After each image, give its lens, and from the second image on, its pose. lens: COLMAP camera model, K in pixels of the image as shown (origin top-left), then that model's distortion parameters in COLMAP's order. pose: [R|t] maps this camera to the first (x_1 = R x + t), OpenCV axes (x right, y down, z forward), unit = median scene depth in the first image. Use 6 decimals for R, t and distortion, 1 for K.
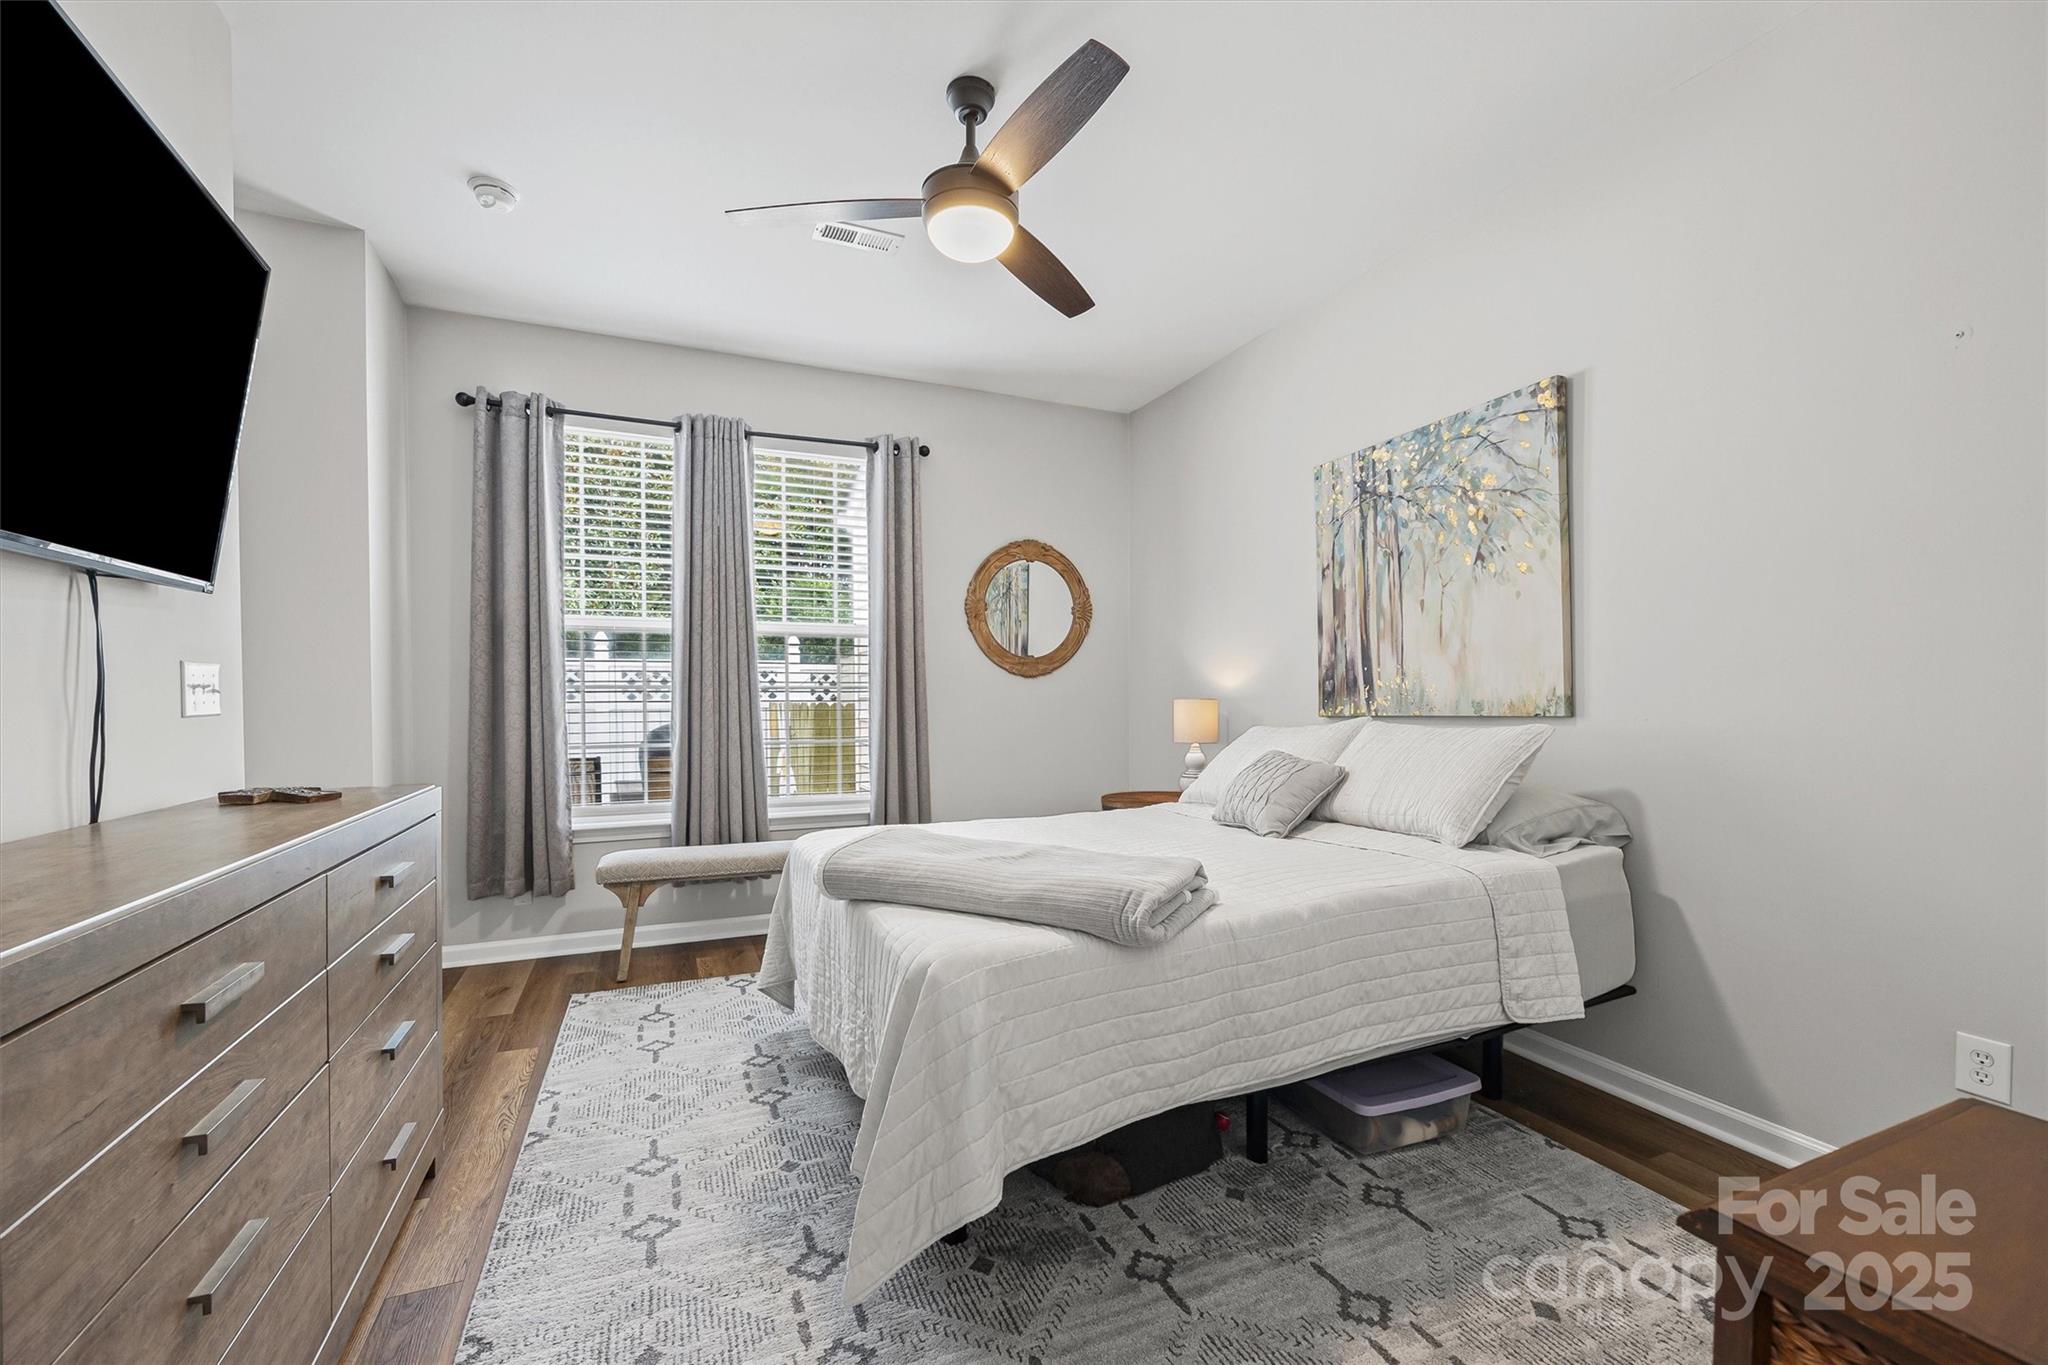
lens RADIAL K [[834.5, 0, 1026.5], [0, 834.5, 687.1], [0, 0, 1]] dist [-0.000123, -0.000036]
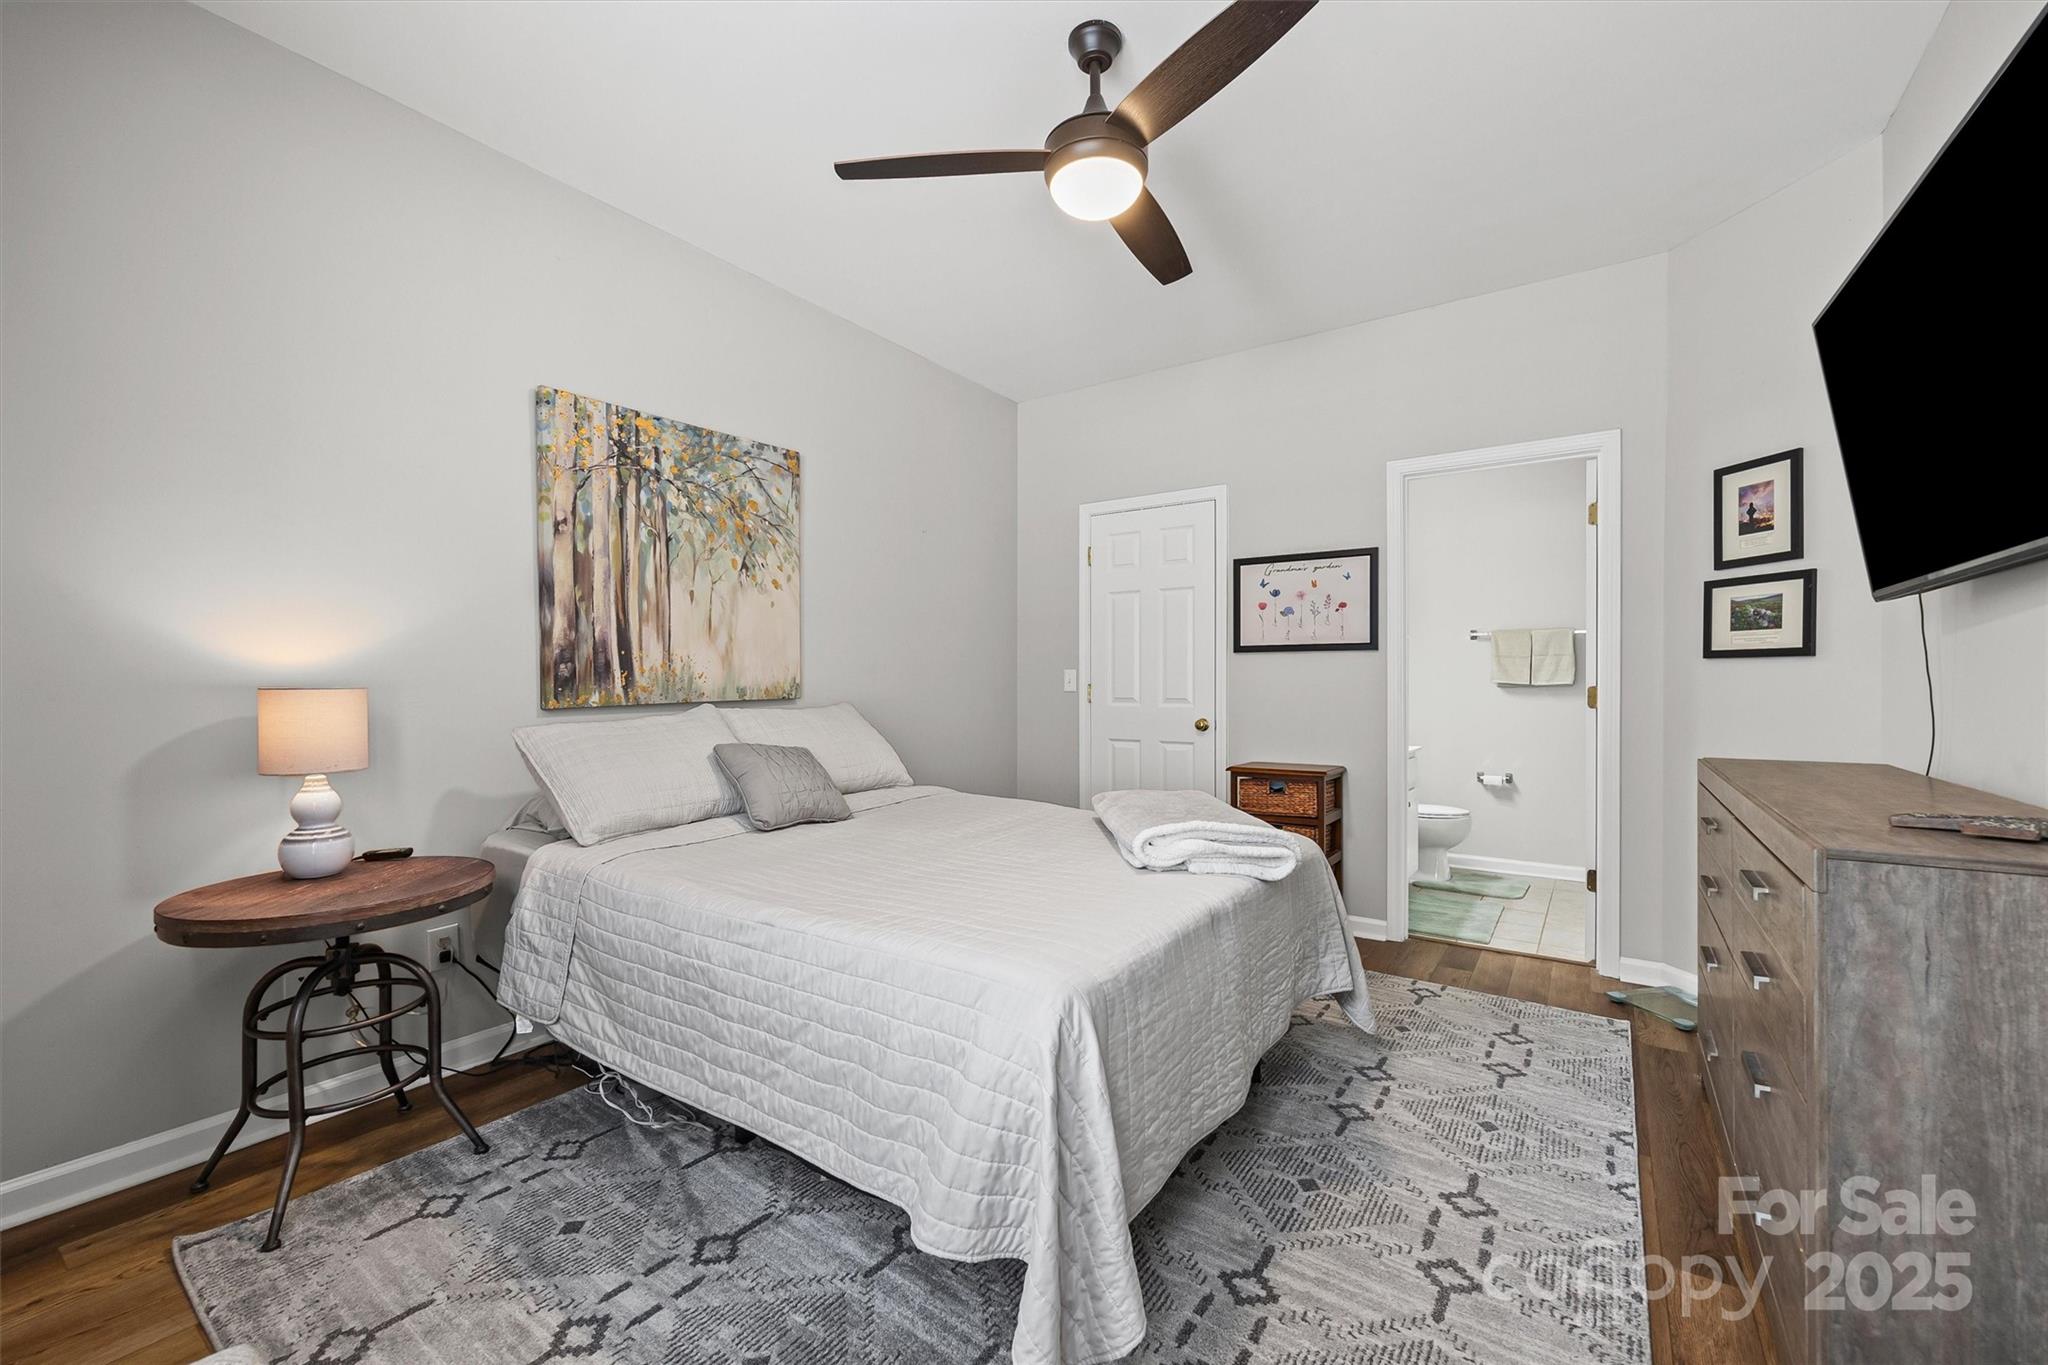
lens RADIAL K [[834.5, 0, 1026.5], [0, 834.5, 687.1], [0, 0, 1]] dist [-0.000123, -0.000036]
pose [[-0.523709, 0.002999, 0.851892, -0.604298], [-0.005677, 0.999959, -0.007010, 0.019865], [-0.851878, -0.008507, -0.523670, 1.135313]]
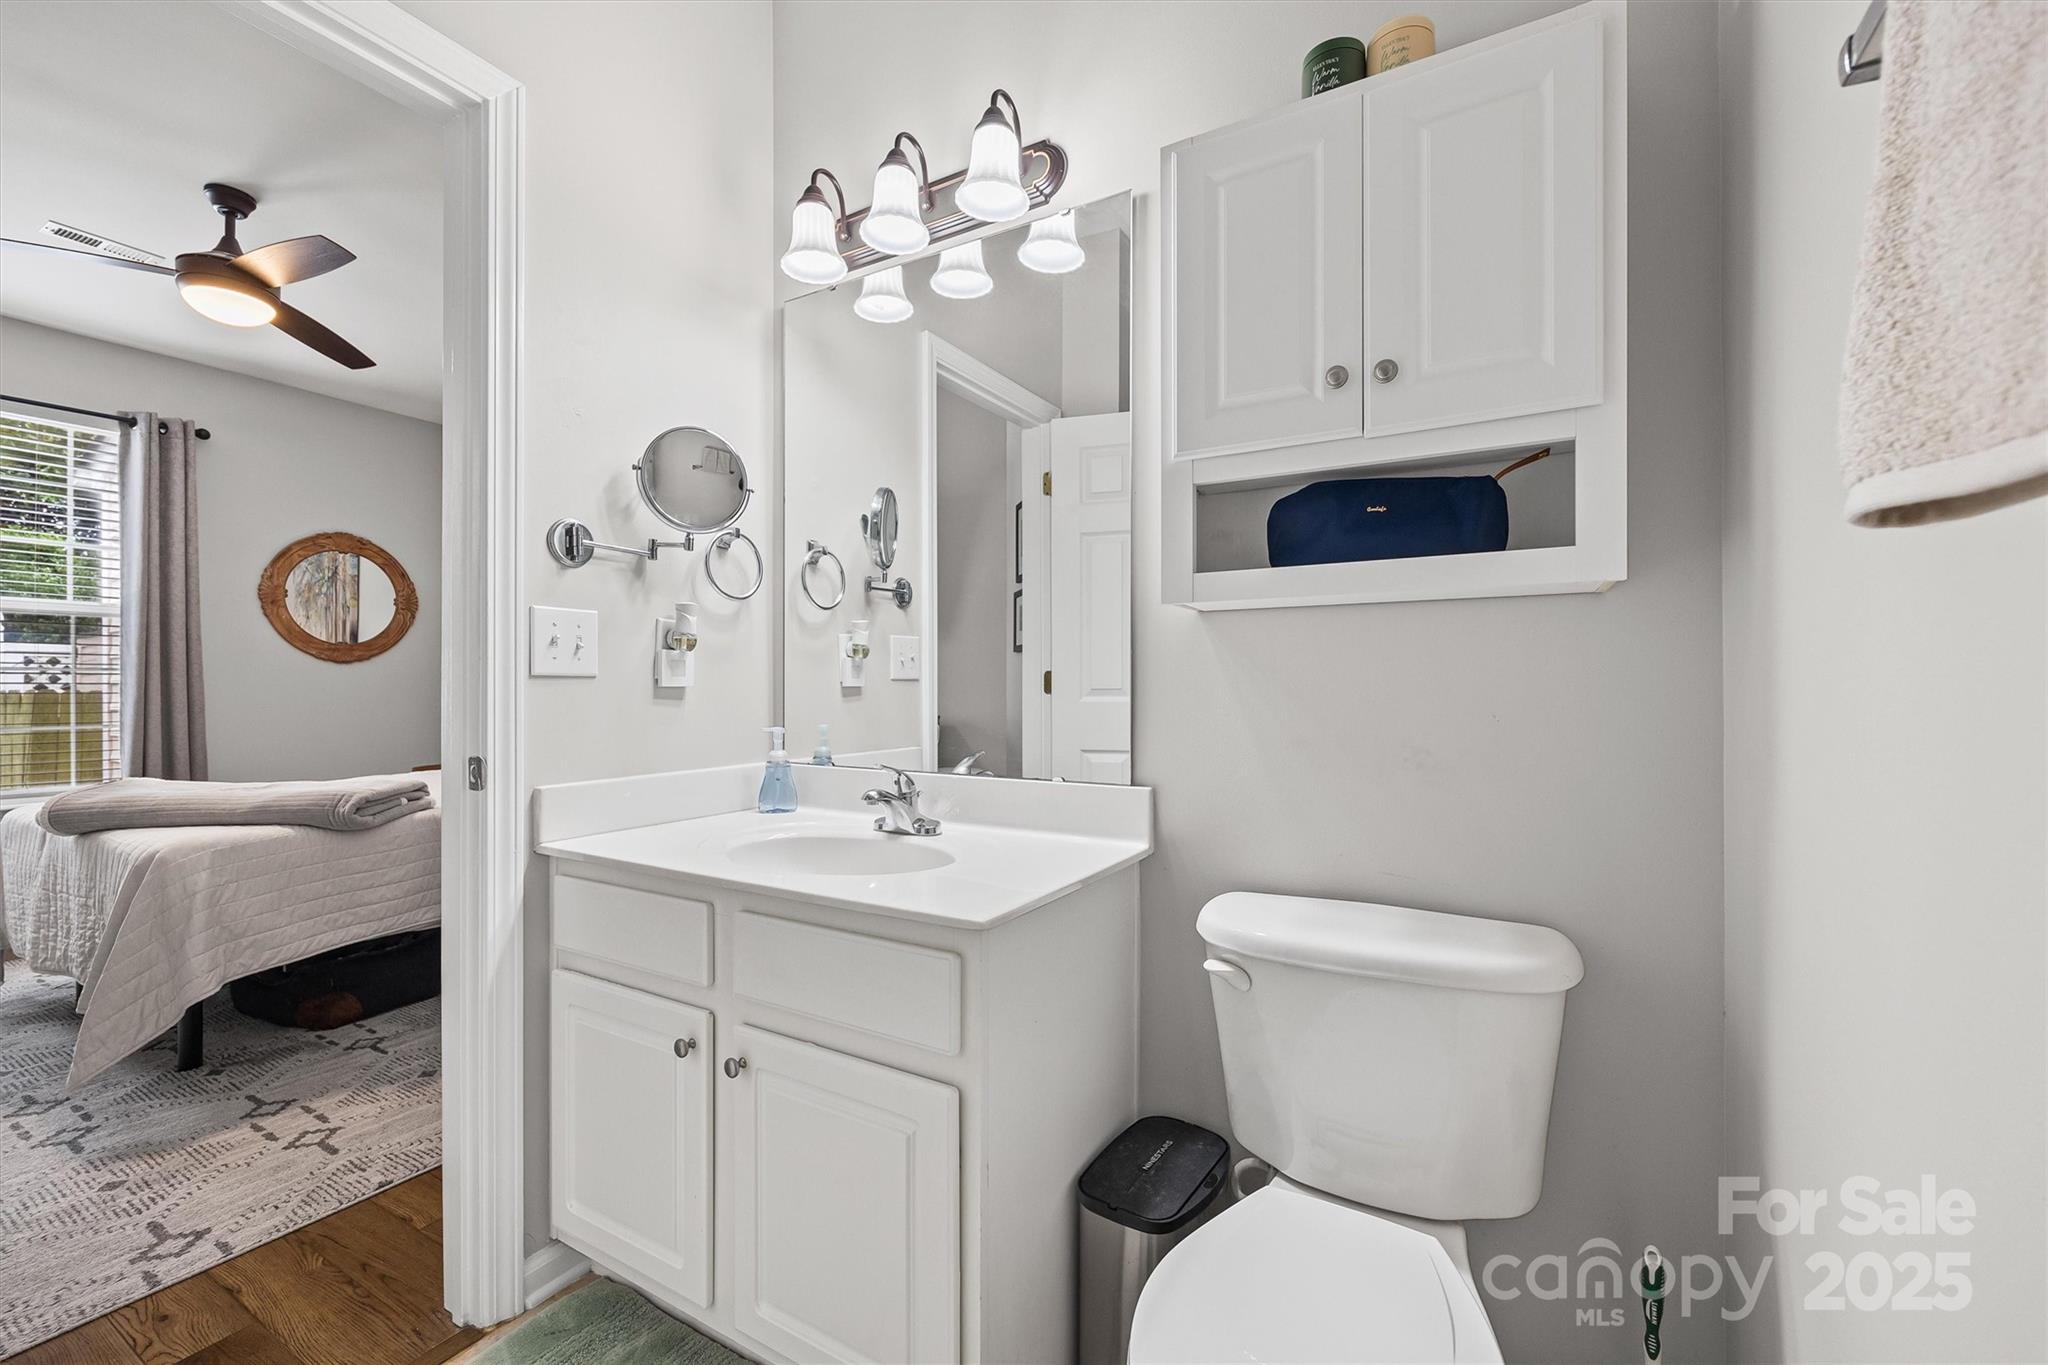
lens RADIAL K [[826.1, 0, 1022.8], [0, 826.1, 679.9], [0, 0, 1]] dist [-0.000874, -0.000233]
pose [[0.807699, 0.007687, 0.589545, 0.135568], [-0.005464, 0.999970, -0.005551, 0.017650], [-0.589570, 0.001262, 0.807716, -0.566463]]
